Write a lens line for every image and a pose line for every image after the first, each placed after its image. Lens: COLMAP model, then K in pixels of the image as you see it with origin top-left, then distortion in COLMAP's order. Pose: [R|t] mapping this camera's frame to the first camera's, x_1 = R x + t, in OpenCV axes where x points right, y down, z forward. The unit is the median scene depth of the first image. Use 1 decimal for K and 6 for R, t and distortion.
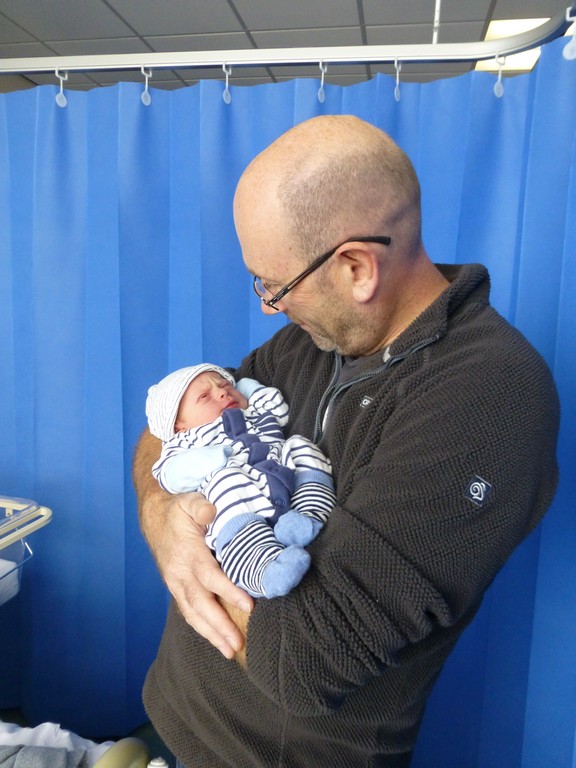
lens RADIAL K [[547.7, 0, 288.9], [0, 547.7, 383.2], [0, 0, 1]] dist [-0.041197, 0.025589]
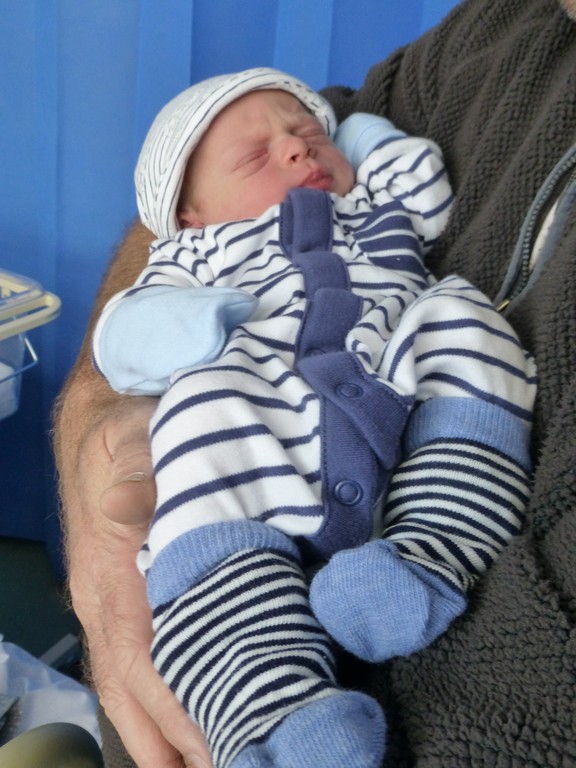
lens RADIAL K [[577.8, 0, 288.2], [0, 577.8, 384.6], [0, 0, 1]] dist [-0.045510, -0.001190]
pose [[0.942699, 0.171151, -0.286401, 0.031727], [-0.053295, 0.924628, 0.377125, 0.023579], [0.329359, -0.340252, 0.880767, 0.596329]]
